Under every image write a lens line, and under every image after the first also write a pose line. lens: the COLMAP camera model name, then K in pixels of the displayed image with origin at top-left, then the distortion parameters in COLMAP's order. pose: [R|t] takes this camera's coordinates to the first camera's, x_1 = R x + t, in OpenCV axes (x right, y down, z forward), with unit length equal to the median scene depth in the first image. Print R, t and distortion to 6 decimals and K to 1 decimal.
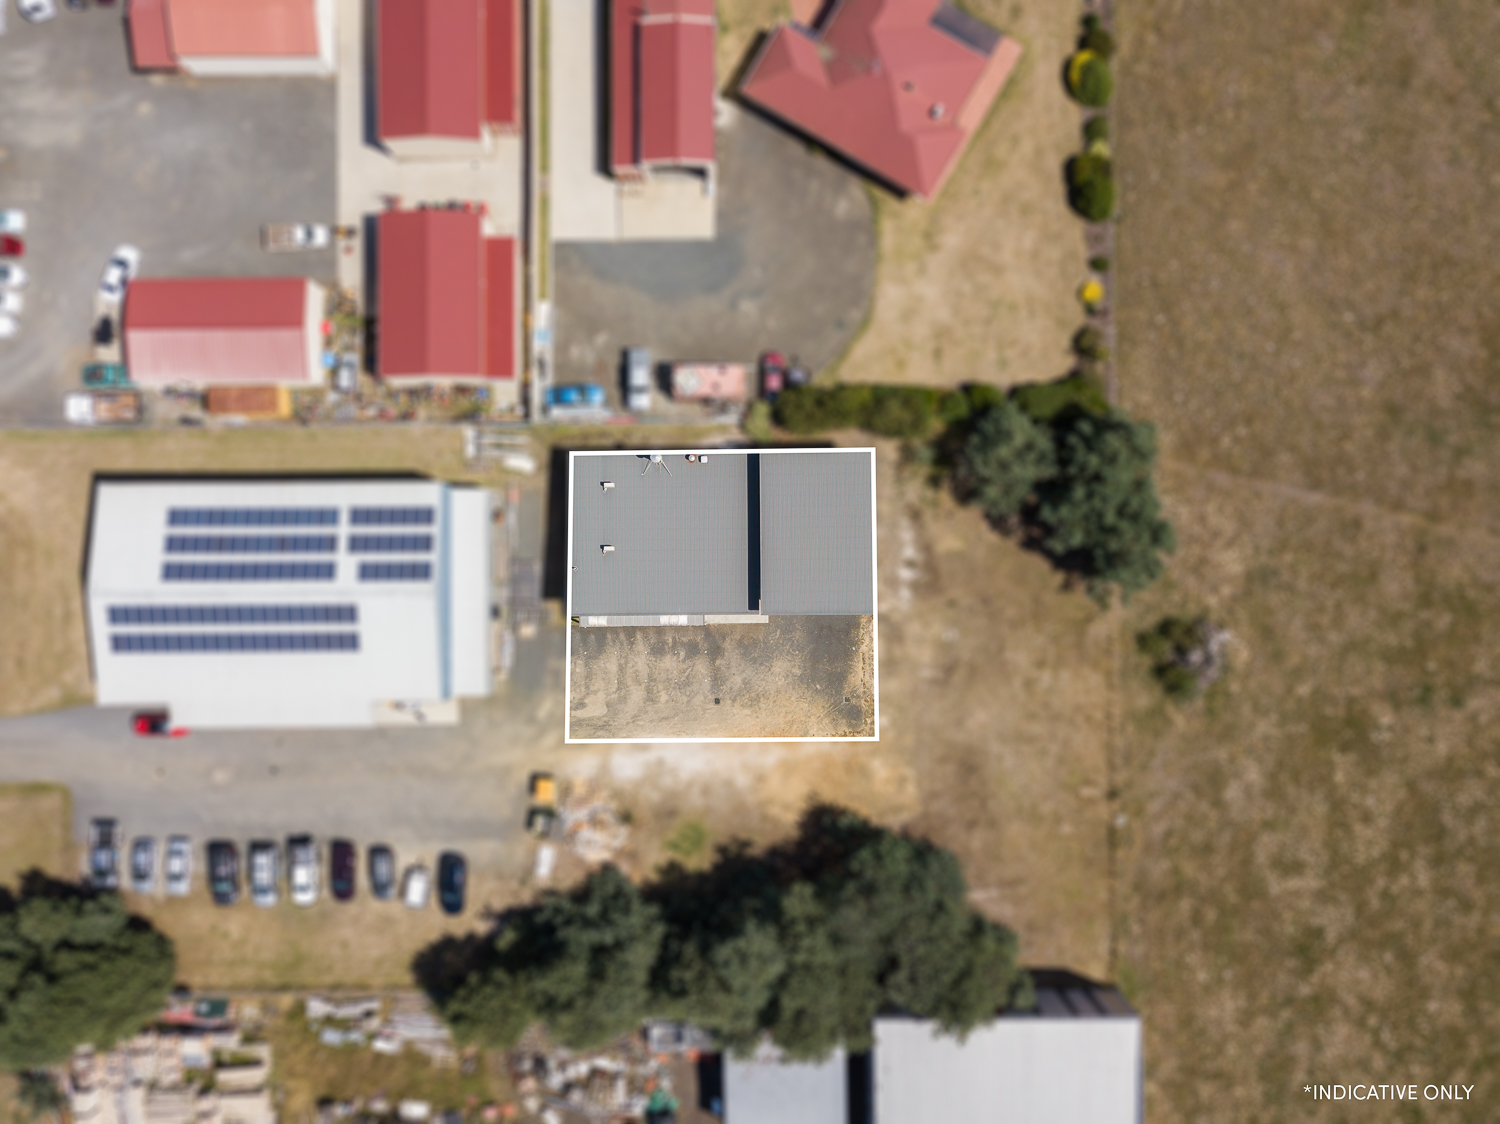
lens RADIAL K [[1140.7, 0, 750.0], [0, 1140.7, 560.5], [0, 0, 1]] dist [0.033009, 0.002521]
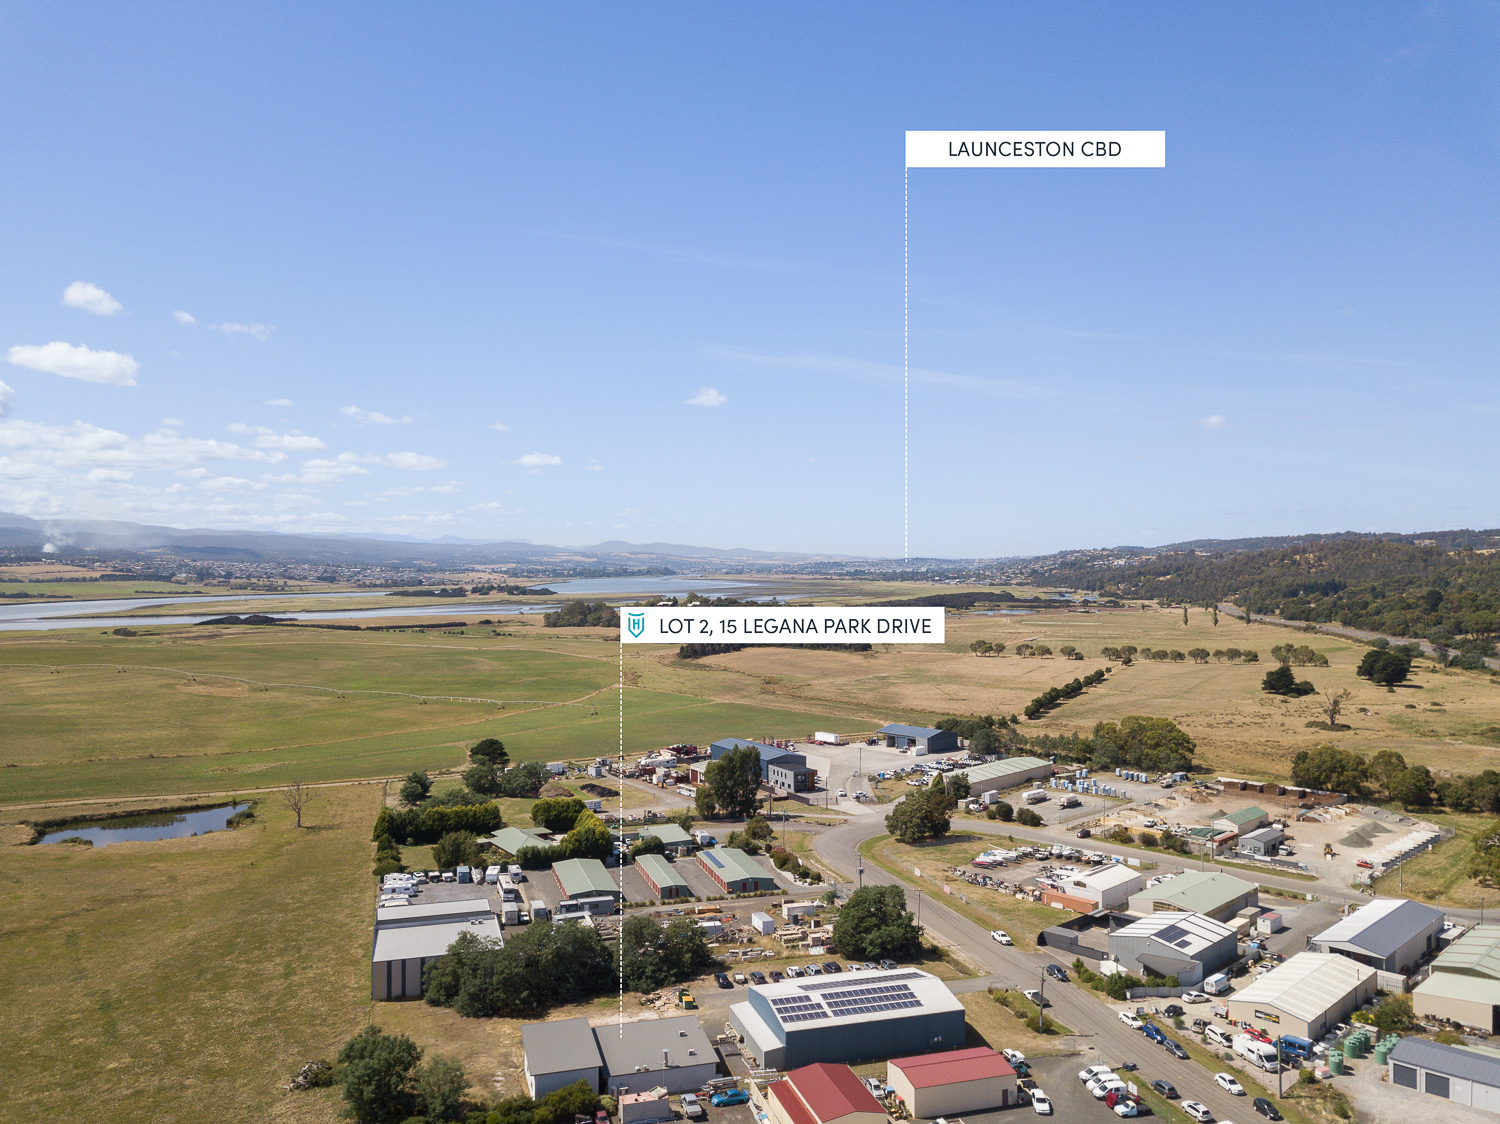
lens RADIAL K [[1140.7, 0, 751.2], [0, 1140.7, 558.8], [0, 0, 1]] dist [0.033009, 0.002521]
pose [[-0.960821, 0.006859, -0.277085, 0.238372], [-0.277033, 0.007622, 0.960830, -1.625607], [0.008702, 0.999947, -0.005423, 0.284404]]
